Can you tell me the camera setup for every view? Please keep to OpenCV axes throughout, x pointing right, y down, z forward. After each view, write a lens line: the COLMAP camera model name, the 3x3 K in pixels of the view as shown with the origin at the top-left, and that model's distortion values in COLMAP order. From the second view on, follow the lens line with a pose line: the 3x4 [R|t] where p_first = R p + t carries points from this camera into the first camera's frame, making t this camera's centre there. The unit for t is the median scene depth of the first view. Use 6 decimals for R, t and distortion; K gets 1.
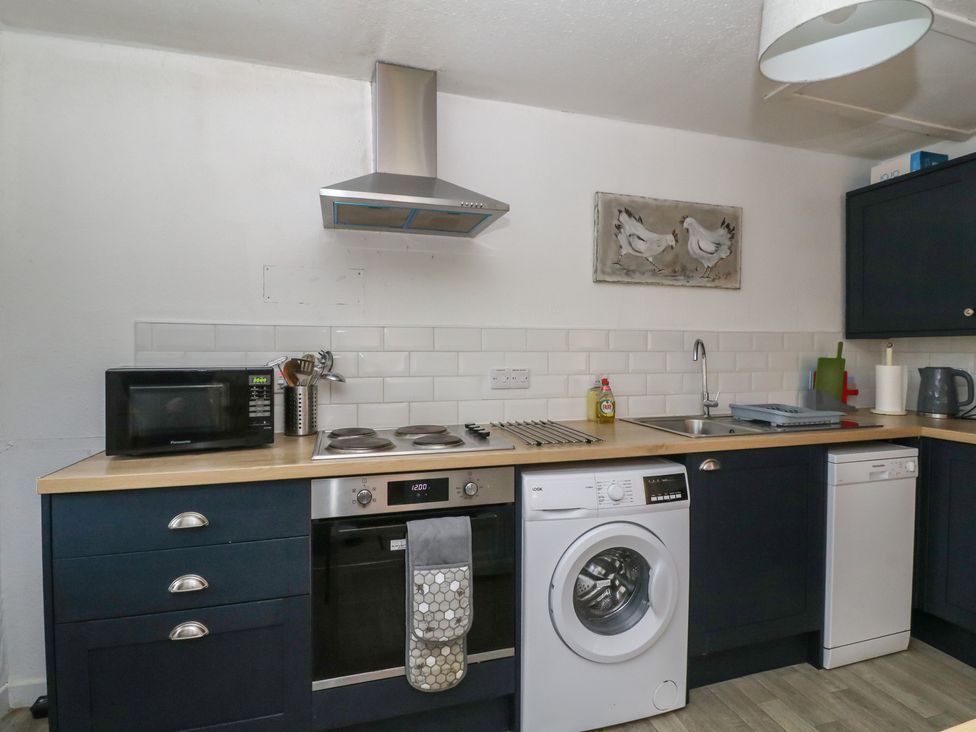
lens RADIAL K [[503.1, 0, 488.3], [0, 503.1, 360.6], [0, 0, 1]] dist [0.000288, -0.015989]
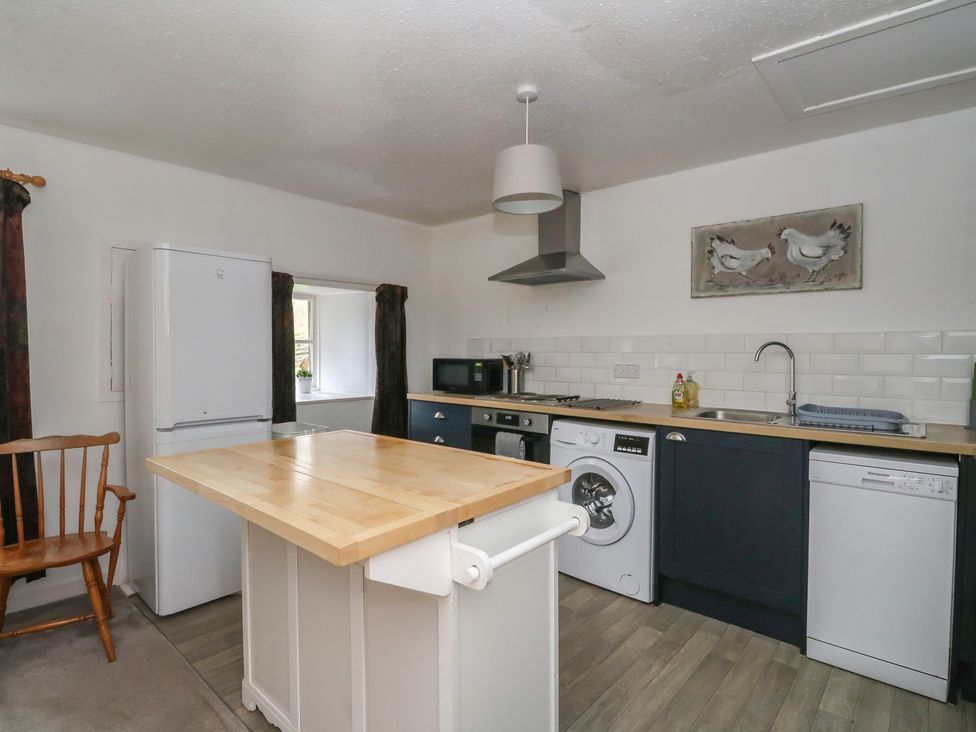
lens RADIAL K [[510.1, 0, 491.5], [0, 510.1, 358.0], [0, 0, 1]] dist [0.000861, -0.010281]
pose [[0.537488, 0.013743, -0.843160, 1.015689], [-0.018008, 0.999826, 0.004817, -0.001672], [0.843079, 0.012595, 0.537642, -0.120949]]
